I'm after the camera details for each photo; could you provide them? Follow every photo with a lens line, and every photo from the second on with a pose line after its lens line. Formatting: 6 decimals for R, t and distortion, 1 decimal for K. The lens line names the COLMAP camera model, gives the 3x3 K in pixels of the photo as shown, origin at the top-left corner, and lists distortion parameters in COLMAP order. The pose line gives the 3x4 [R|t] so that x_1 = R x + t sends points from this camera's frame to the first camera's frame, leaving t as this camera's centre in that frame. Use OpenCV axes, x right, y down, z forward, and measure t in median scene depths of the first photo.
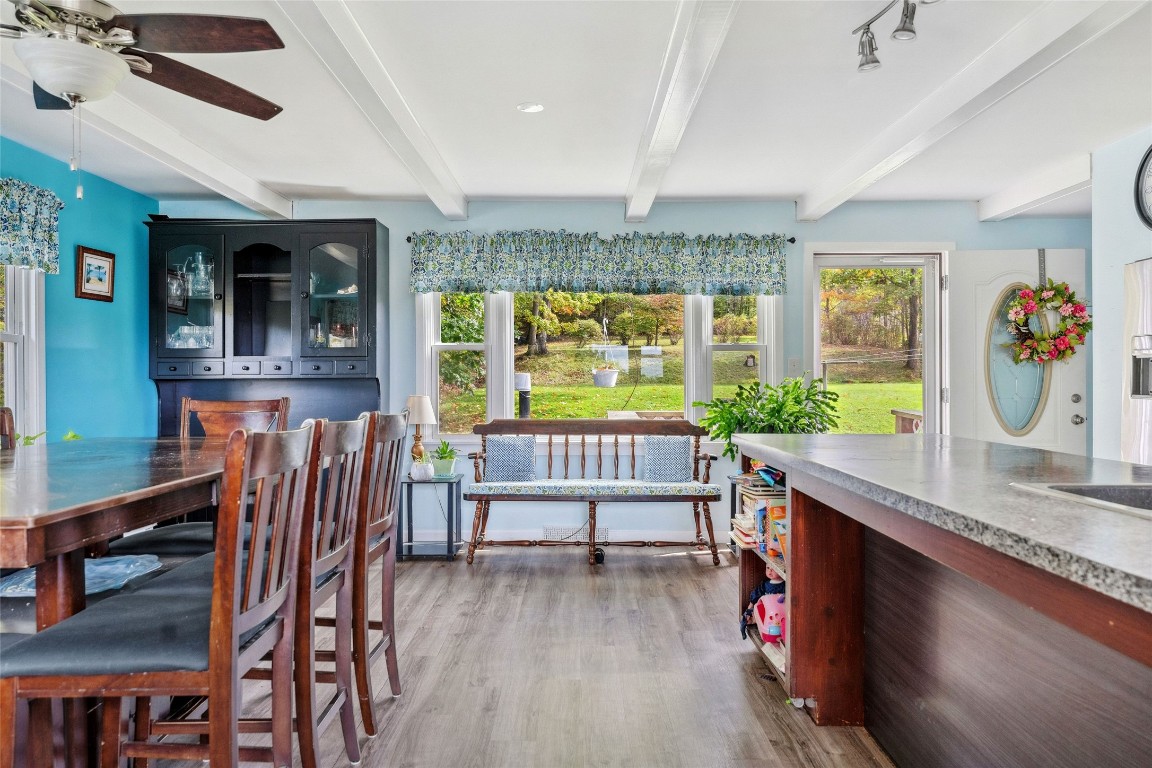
lens RADIAL K [[798.4, 0, 577.9], [0, 798.4, 384.8], [0, 0, 1]] dist [0.008860, 0.000935]
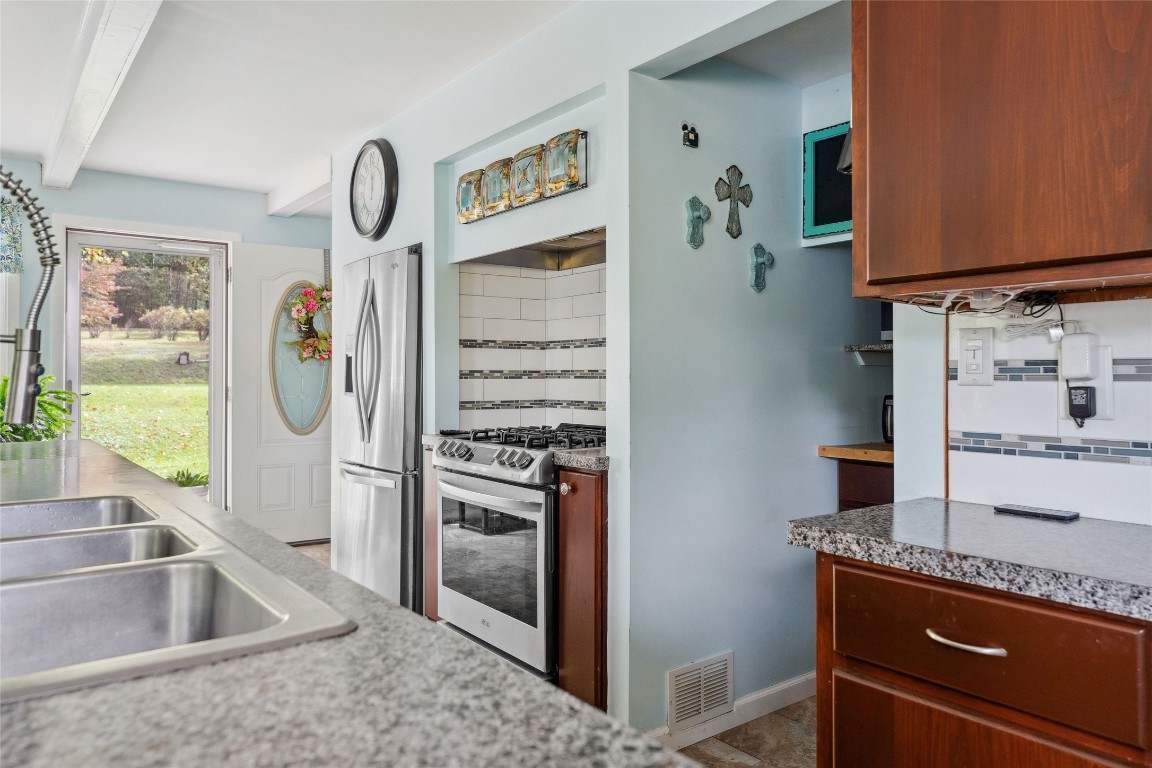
lens RADIAL K [[798.4, 0, 575.7], [0, 798.4, 381.4], [0, 0, 1]] dist [0.008860, 0.000935]
pose [[0.800798, 0.000674, 0.598934, 0.226491], [0.001711, 0.999993, -0.003413, 0.001795], [-0.598932, 0.003758, 0.800791, -0.000328]]
